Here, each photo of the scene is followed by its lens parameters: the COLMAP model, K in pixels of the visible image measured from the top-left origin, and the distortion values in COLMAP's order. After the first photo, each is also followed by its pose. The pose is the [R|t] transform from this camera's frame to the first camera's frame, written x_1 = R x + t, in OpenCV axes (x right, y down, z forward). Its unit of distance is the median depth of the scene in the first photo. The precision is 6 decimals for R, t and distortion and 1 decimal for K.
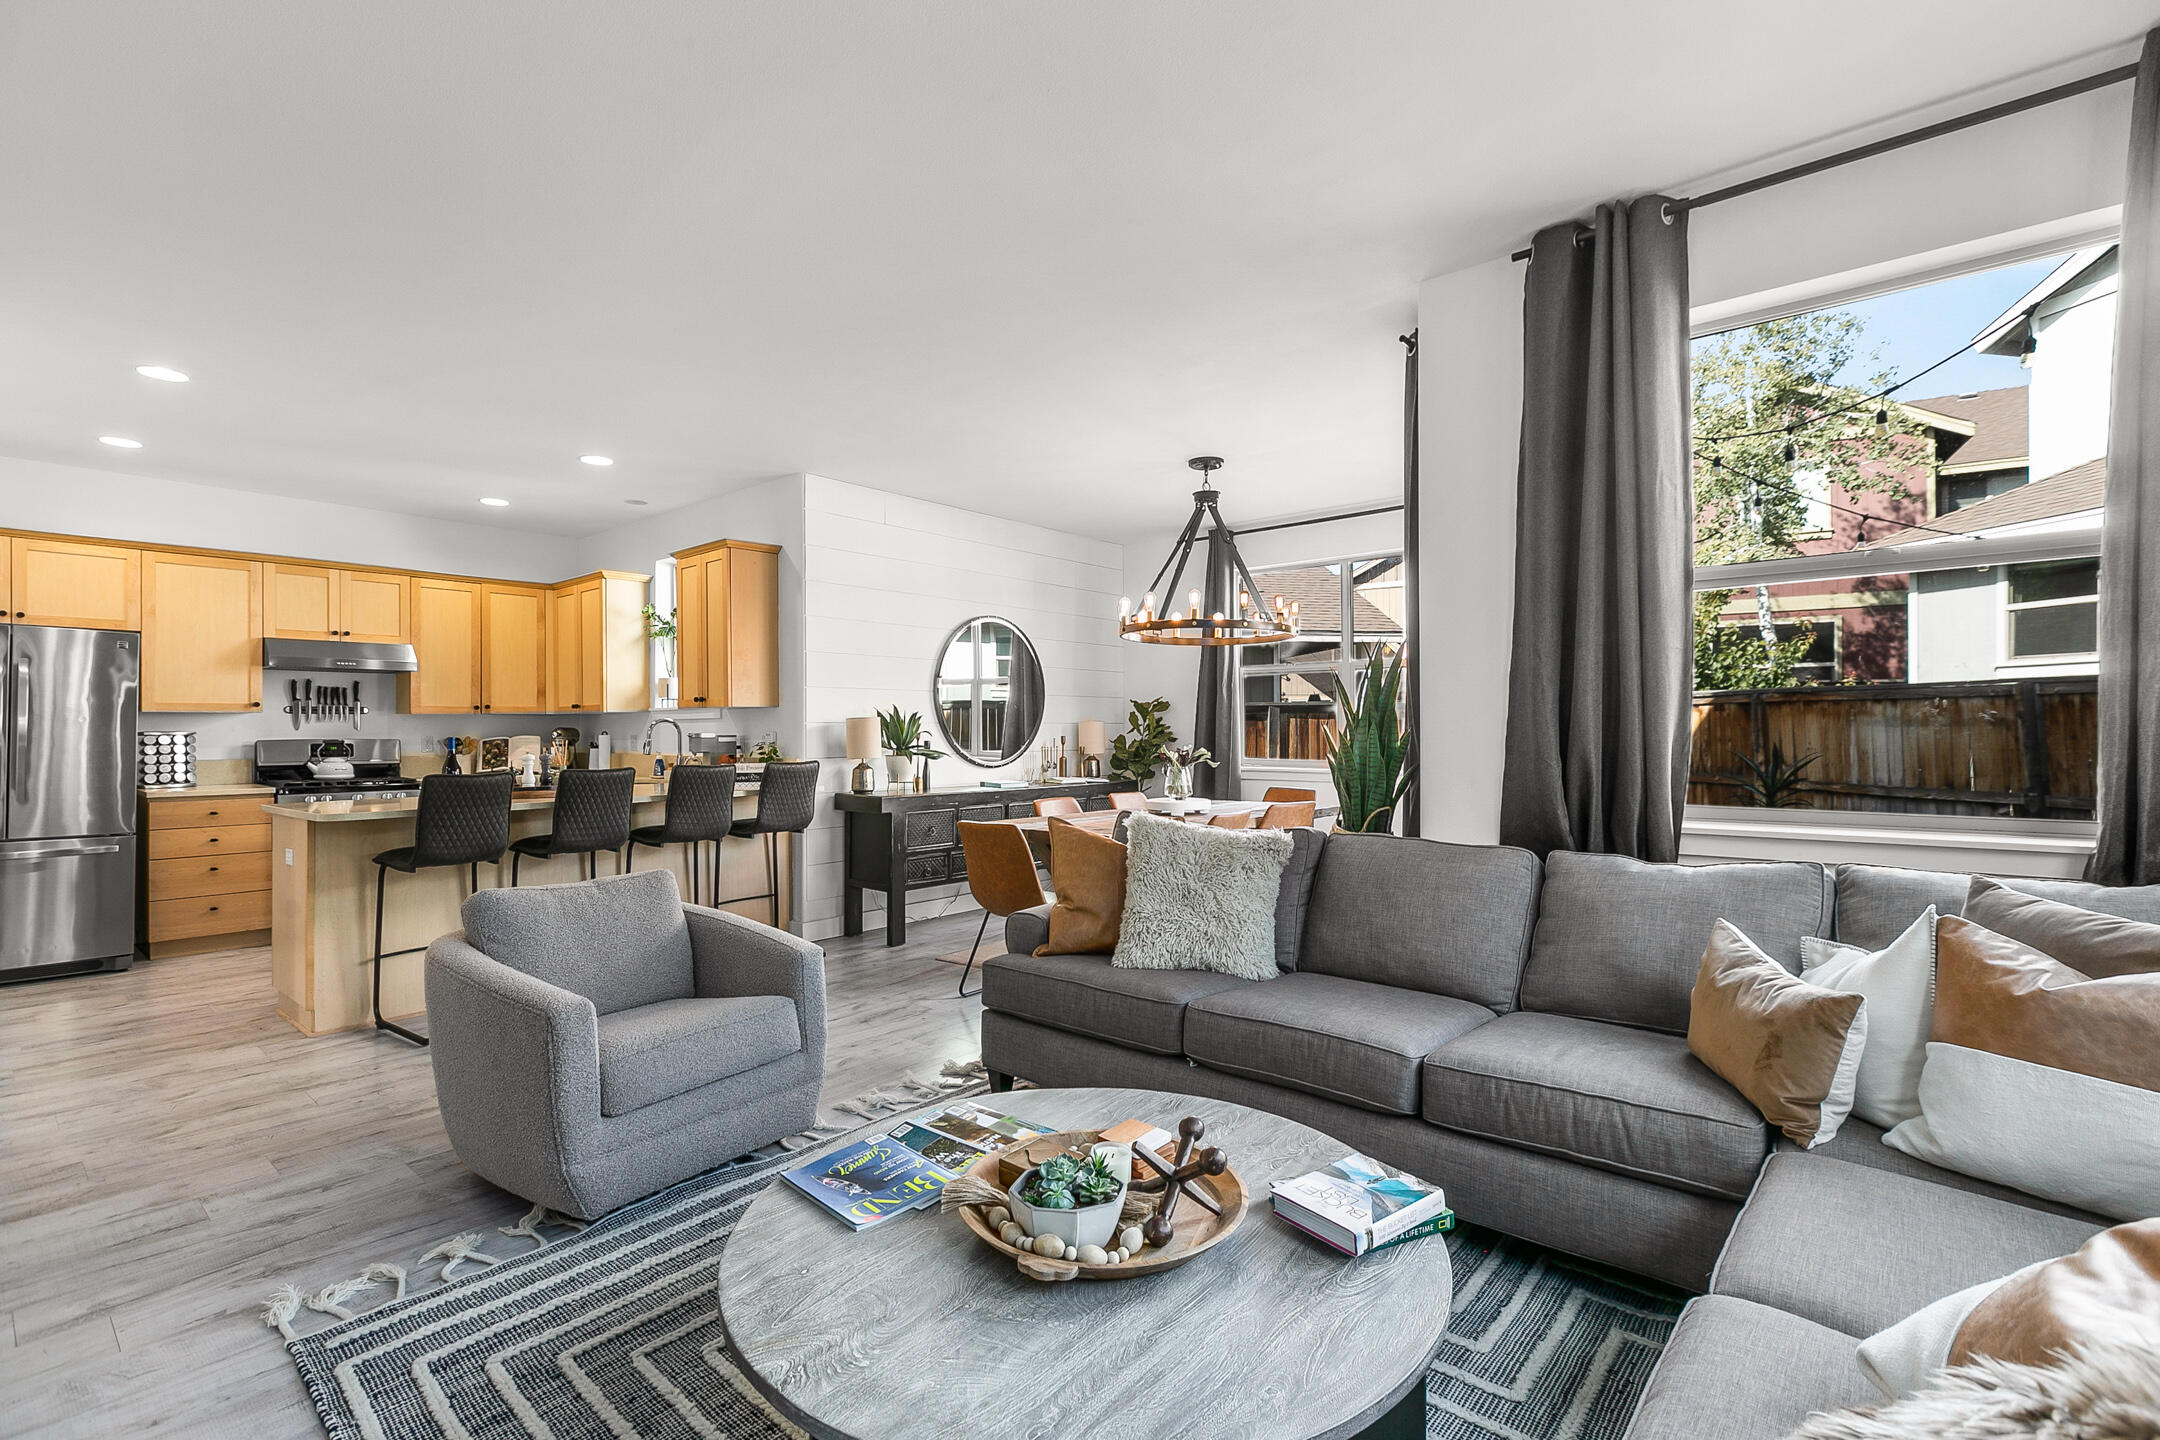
lens RADIAL K [[977.2, 0, 1094.5], [0, 977.2, 723.2], [0, 0, 1]] dist [0.005305, -0.000109]
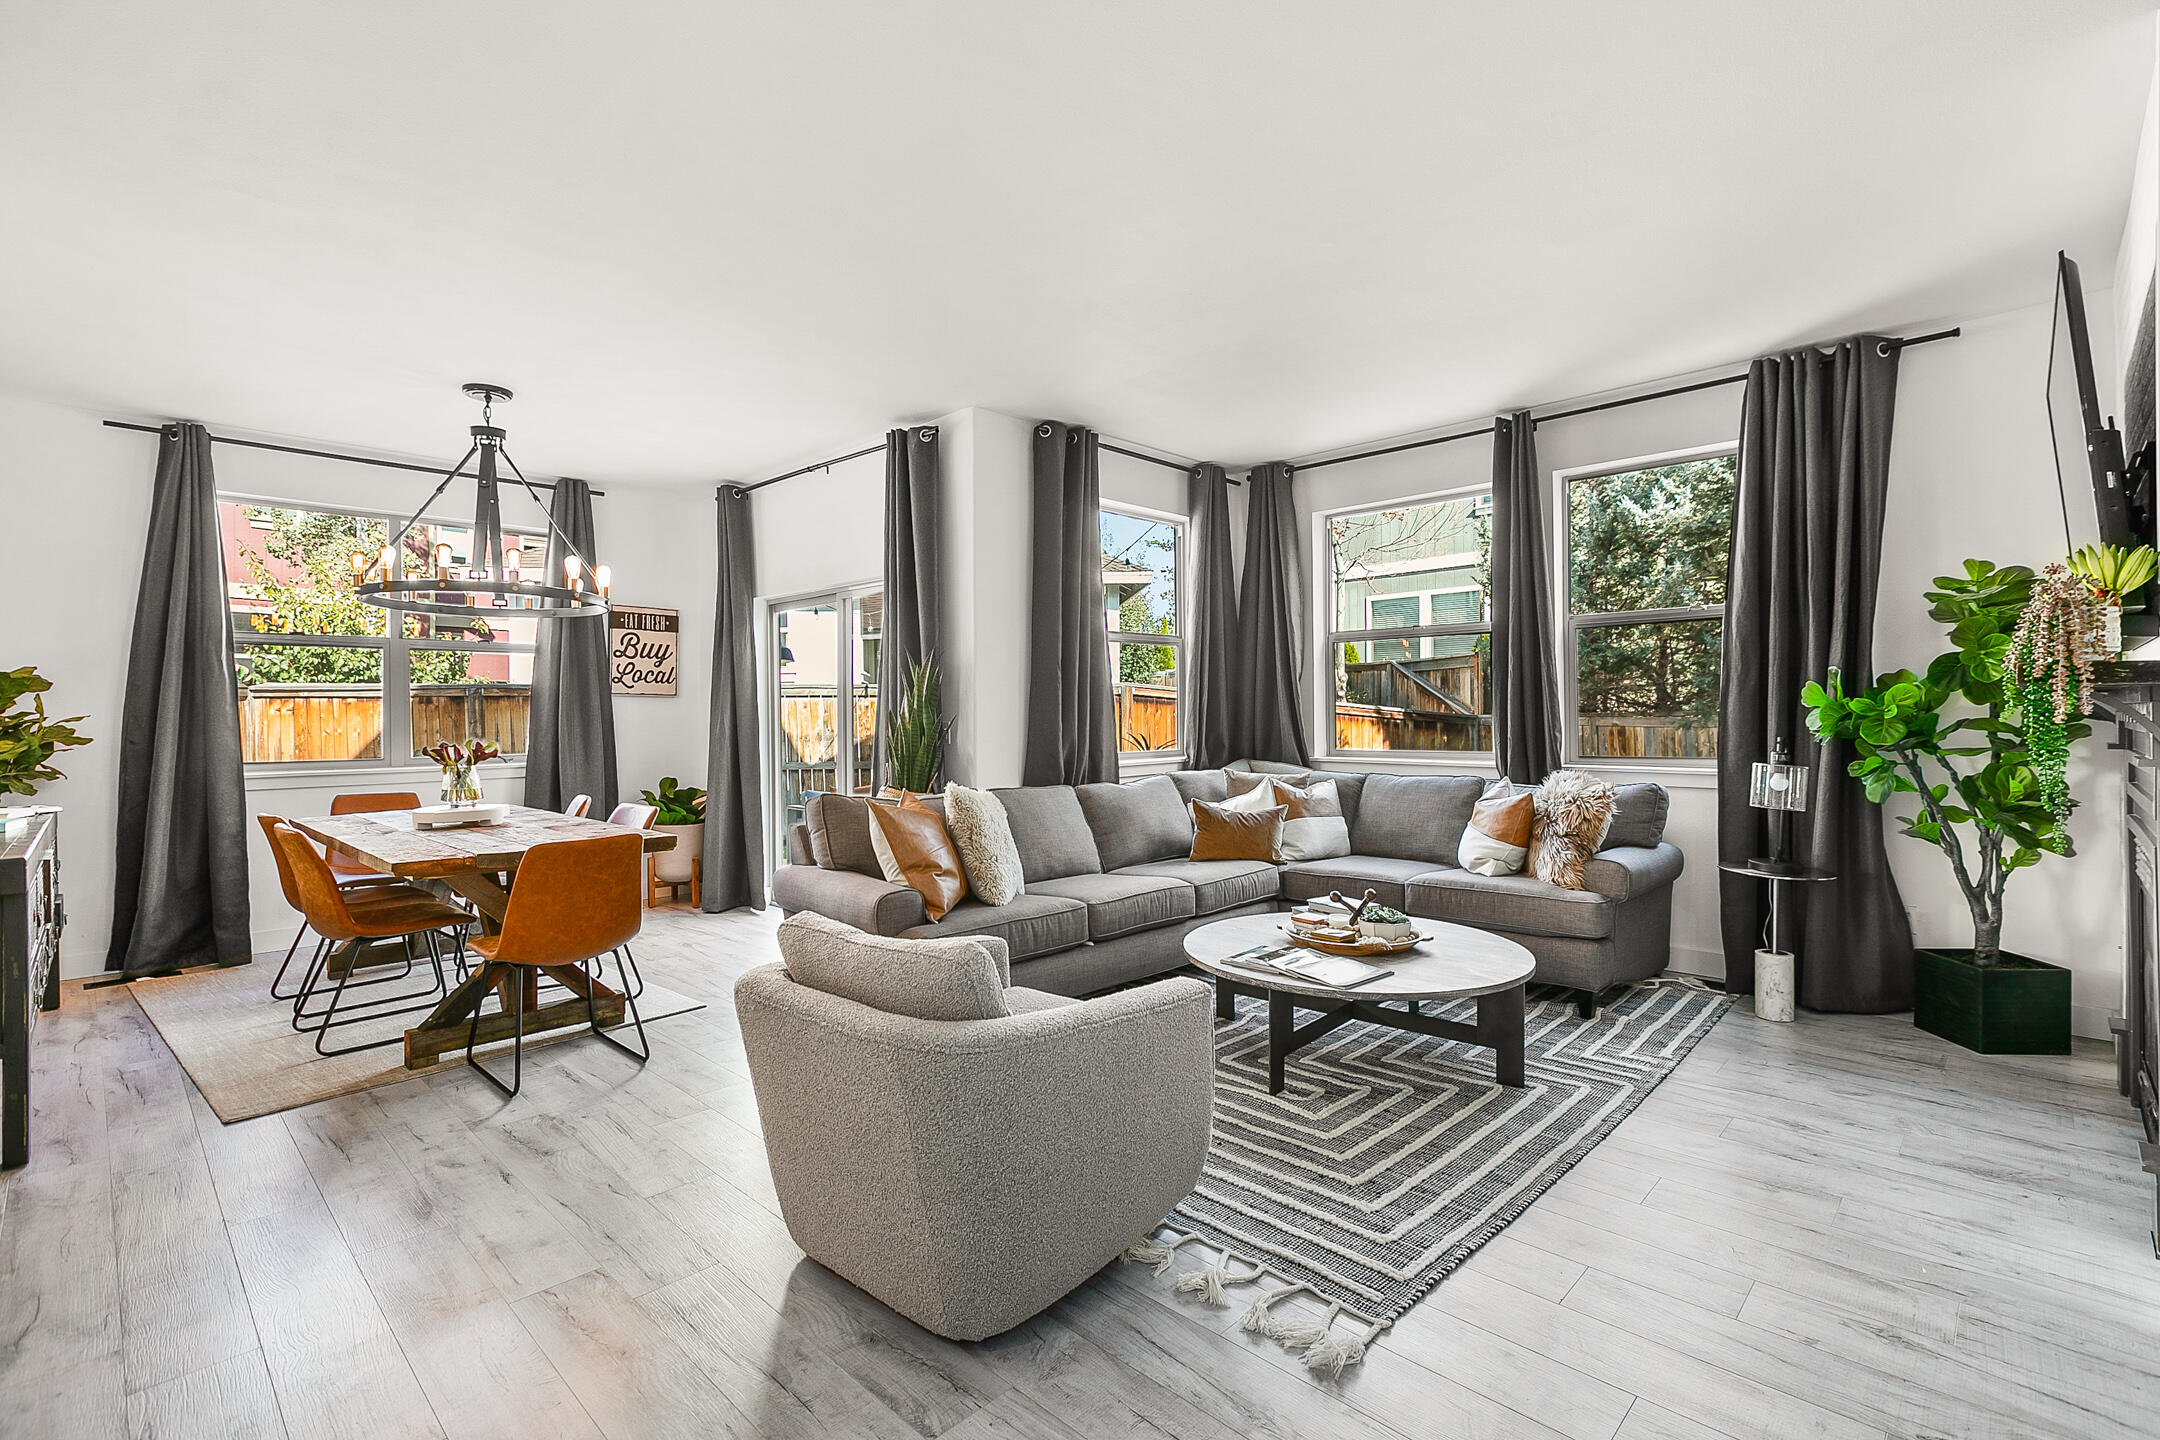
lens RADIAL K [[977.2, 0, 1085.1], [0, 977.2, 719.6], [0, 0, 1]] dist [0.005305, -0.000109]
pose [[0.072679, -0.000901, 0.997355, -0.625764], [0.001088, 0.999999, 0.000824, 0.007349], [-0.997355, 0.001025, 0.072680, 0.420655]]
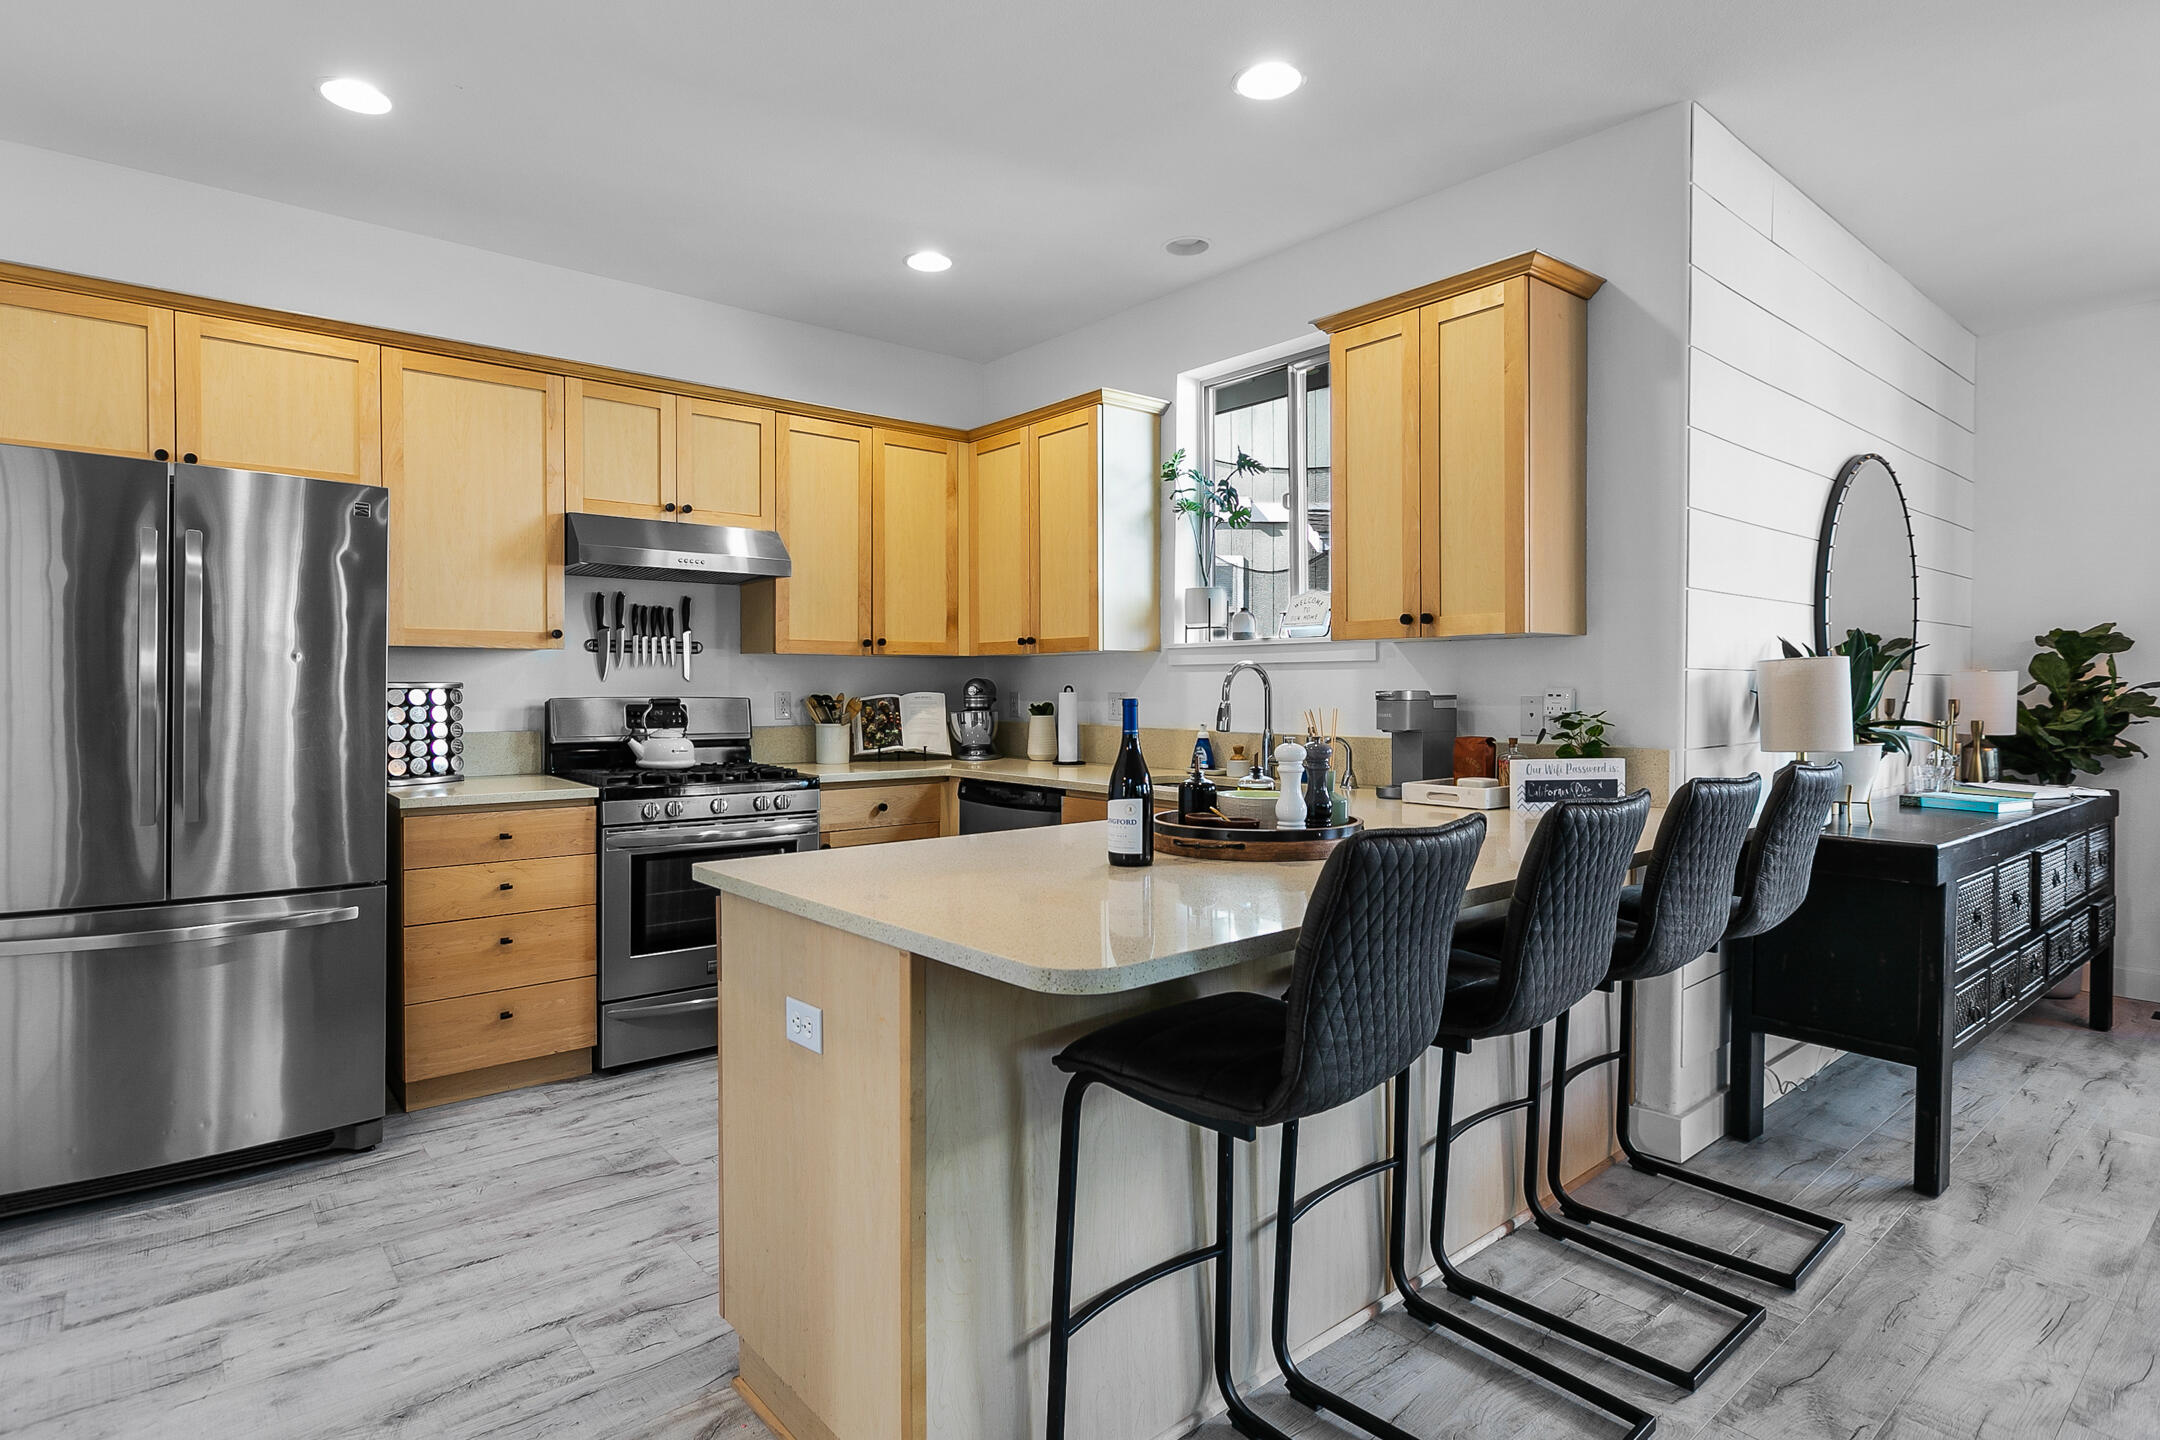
lens RADIAL K [[1120.0, 0, 1071.8], [0, 1120.0, 705.0], [0, 0, 1]] dist [0.001907, -0.000683]
pose [[0.984637, 0.007653, -0.174447, -0.471084], [-0.003660, 0.999724, 0.023196, 0.005433], [0.174576, -0.022201, 0.984393, 0.440970]]
